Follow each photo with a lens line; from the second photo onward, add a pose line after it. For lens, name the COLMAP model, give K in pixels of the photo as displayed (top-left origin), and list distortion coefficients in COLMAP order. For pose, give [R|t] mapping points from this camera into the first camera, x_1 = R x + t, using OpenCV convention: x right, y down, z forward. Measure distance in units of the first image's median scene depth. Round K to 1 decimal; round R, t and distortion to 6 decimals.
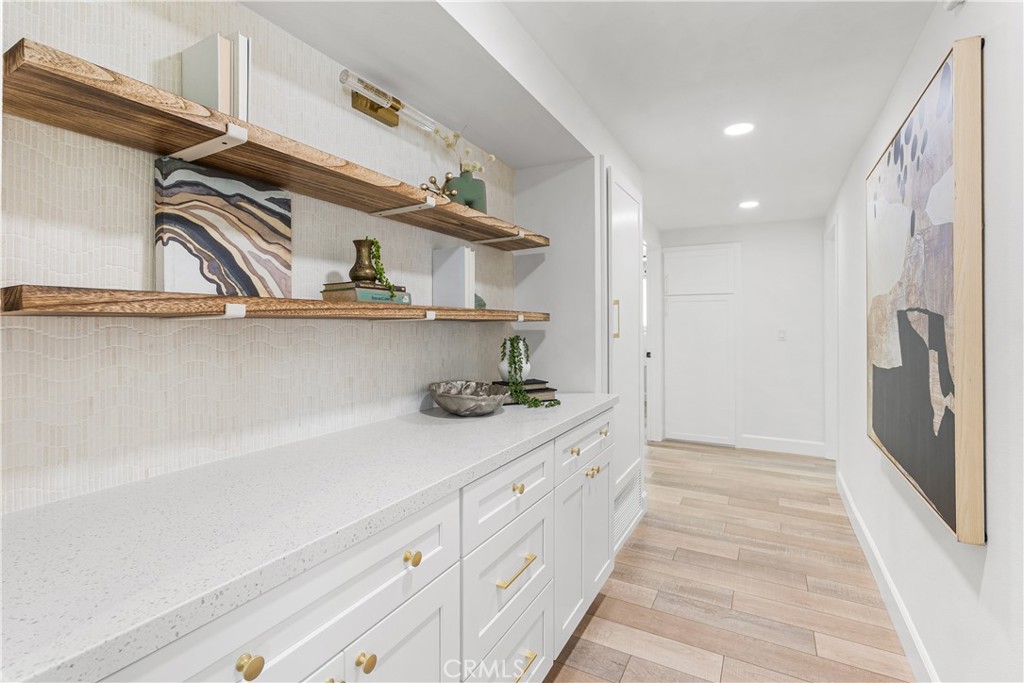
lens RADIAL K [[465.5, 0, 512.3], [0, 465.5, 333.3], [0, 0, 1]] dist [-0.012744, 0.003121]
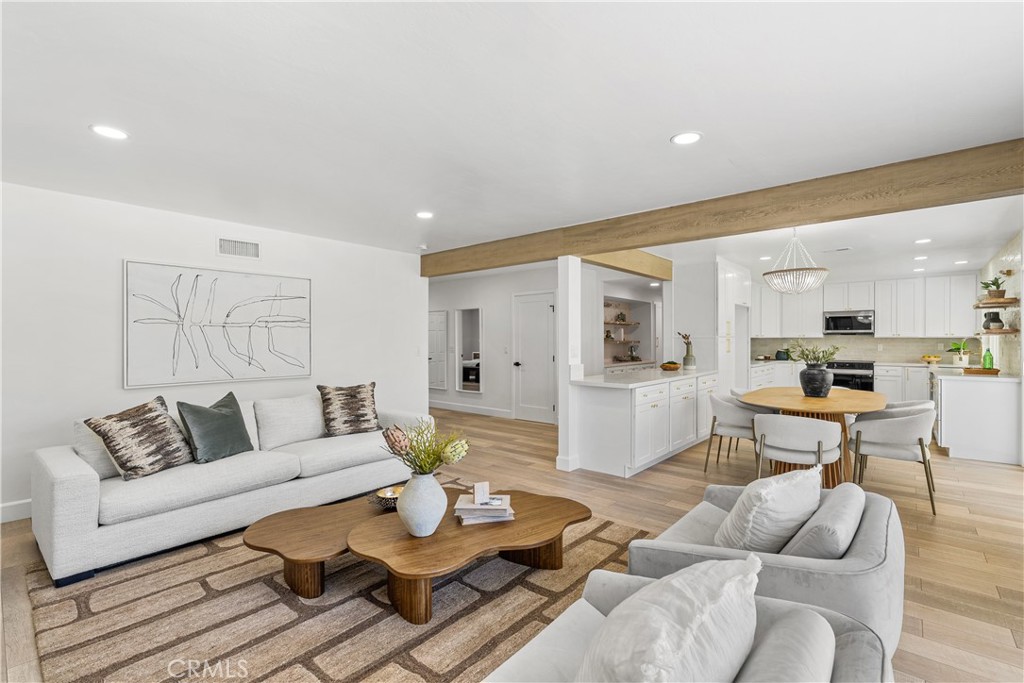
lens RADIAL K [[465.5, 0, 504.6], [0, 465.5, 338.9], [0, 0, 1]] dist [-0.012744, 0.003121]
pose [[0.976475, -0.001186, -0.215627, -0.262526], [-0.001744, 0.999909, -0.013395, -0.004135], [0.215624, 0.013456, 0.976384, -4.238765]]
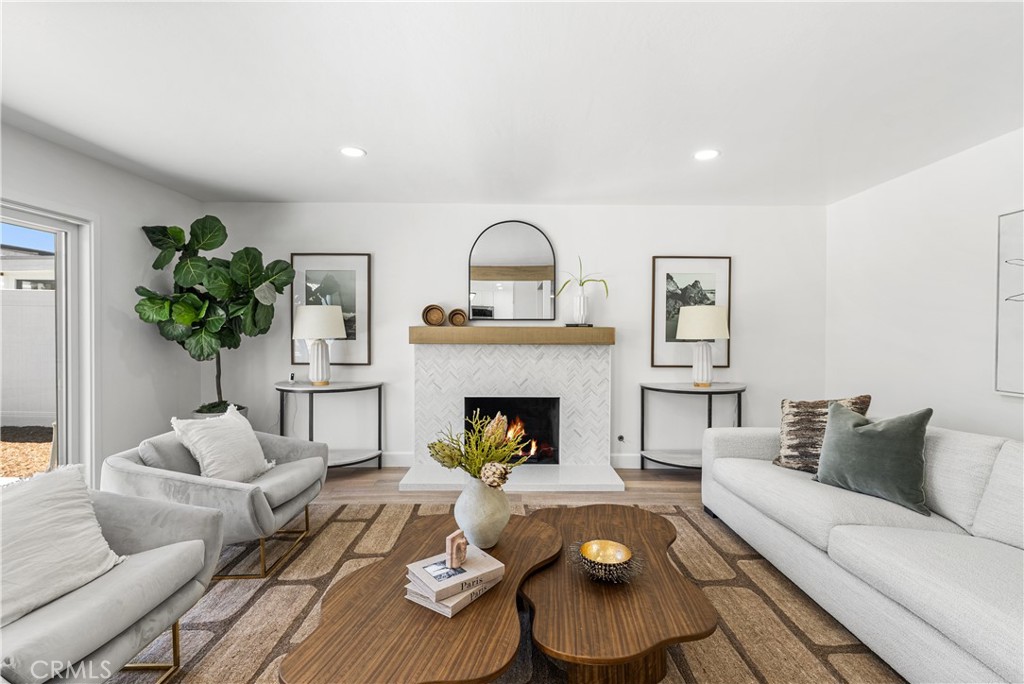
lens RADIAL K [[465.5, 0, 511.4], [0, 465.5, 338.5], [0, 0, 1]] dist [-0.012744, 0.003121]
pose [[-0.872622, -0.000701, -0.488396, -0.287109], [-0.011154, 0.999767, 0.018493, 0.007931], [0.488269, 0.021585, -0.872426, -1.824250]]
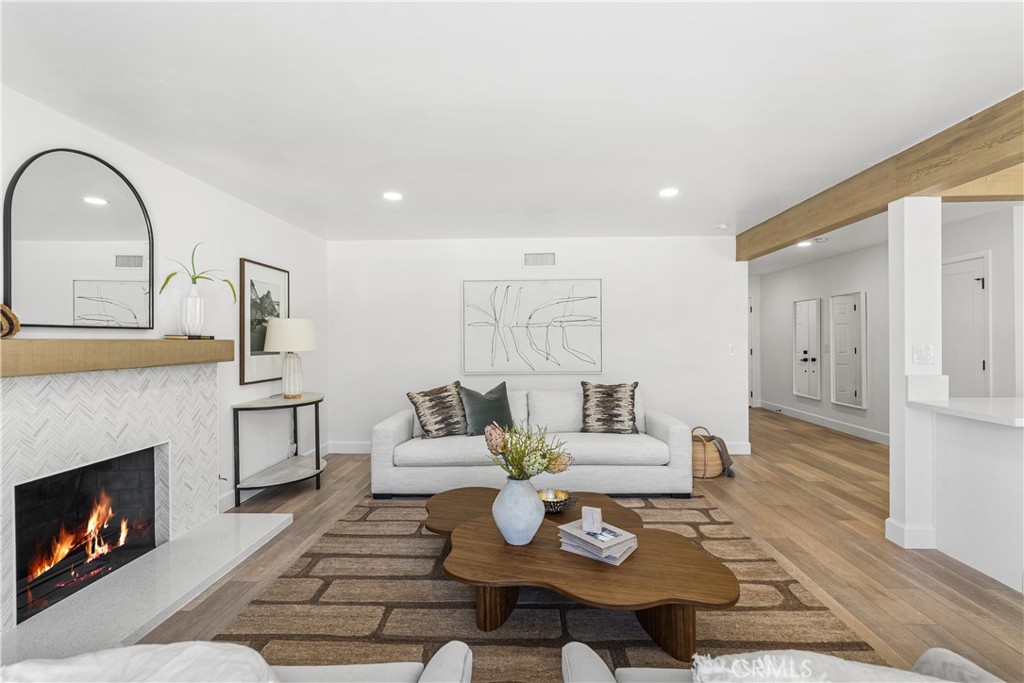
lens RADIAL K [[465.5, 0, 508.2], [0, 465.5, 340.1], [0, 0, 1]] dist [-0.012744, 0.003121]
pose [[0.439608, -0.001481, -0.898189, 0.376477], [-0.002755, 0.999992, -0.002997, -0.008065], [0.898186, 0.003792, 0.439600, -3.524890]]
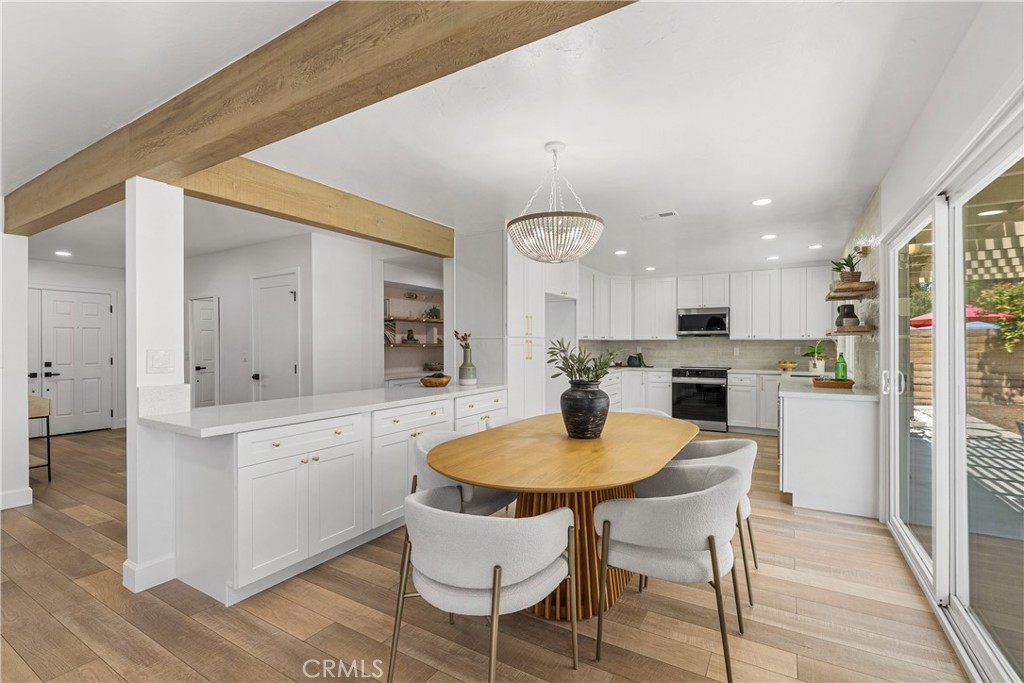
lens RADIAL K [[465.5, 0, 511.9], [0, 465.5, 345.4], [0, 0, 1]] dist [-0.012744, 0.003121]
pose [[0.999231, -0.000478, -0.039205, 0.703415], [0.000147, 0.999964, -0.008446, -0.005460], [0.039208, 0.008434, 0.999195, -2.870529]]
